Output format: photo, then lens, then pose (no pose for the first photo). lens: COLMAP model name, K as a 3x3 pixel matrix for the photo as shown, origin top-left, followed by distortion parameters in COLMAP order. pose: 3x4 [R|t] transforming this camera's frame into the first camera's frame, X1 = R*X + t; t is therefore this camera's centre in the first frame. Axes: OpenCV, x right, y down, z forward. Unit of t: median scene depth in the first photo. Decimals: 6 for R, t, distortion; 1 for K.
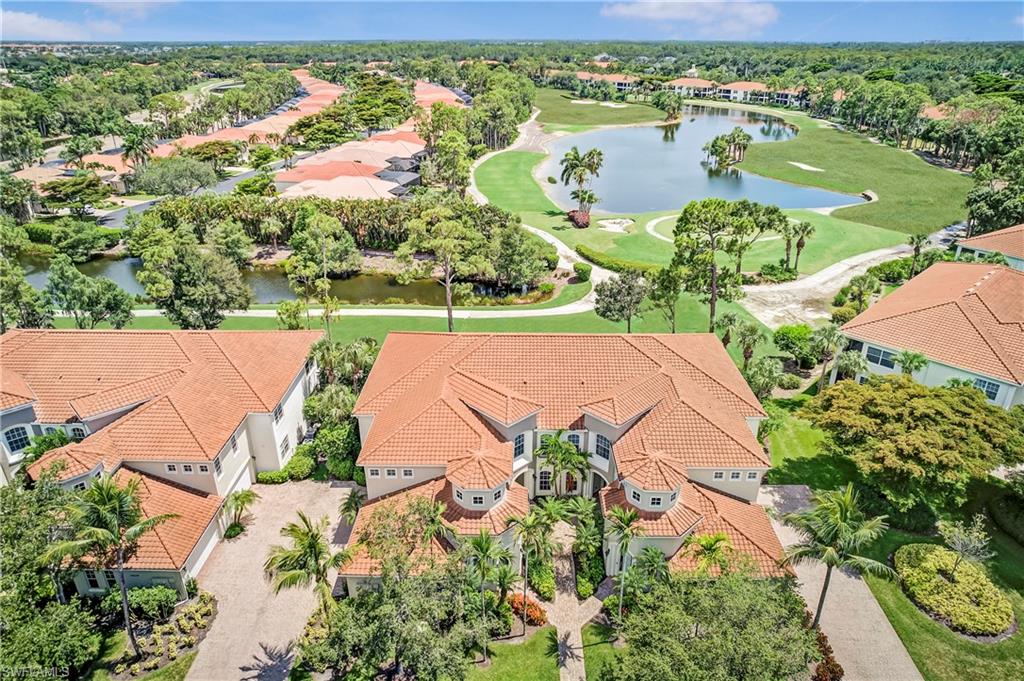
lens RADIAL K [[663.6, 0, 512.0], [0, 663.6, 340.5], [0, 0, 1]] dist [-0.070538, 0.074884]
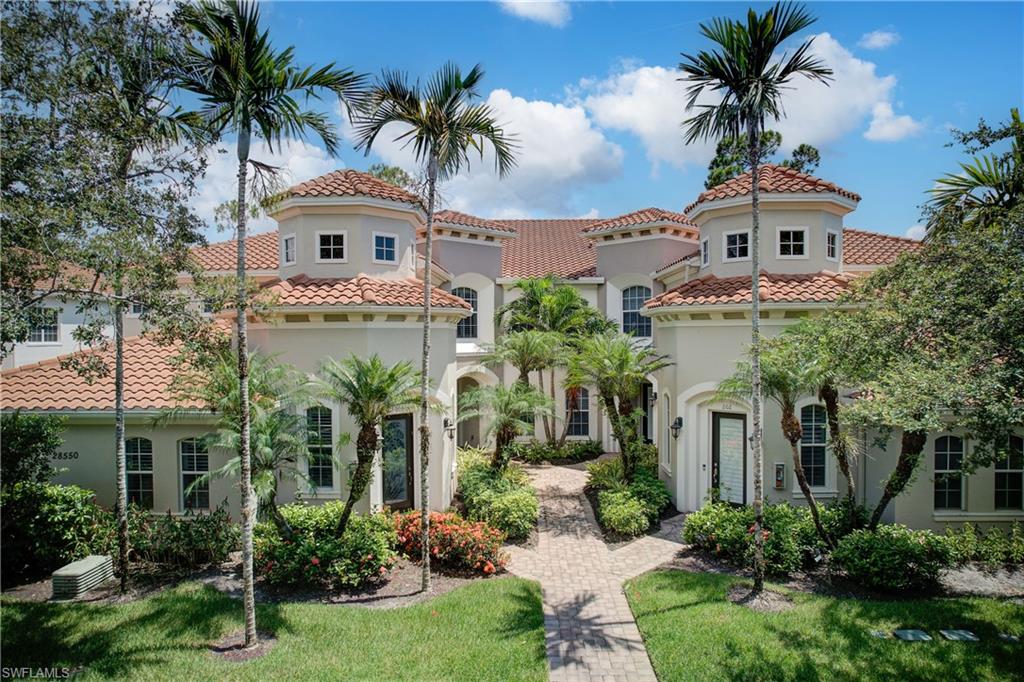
lens RADIAL K [[655.7, 0, 512.0], [0, 655.7, 341.0], [0, 0, 1]] dist [-0.000753, -0.000203]
pose [[0.999976, -0.006456, -0.002362, 0.046007], [0.004957, 0.915164, -0.403052, 0.374229], [0.004764, 0.403031, 0.915174, 0.558566]]
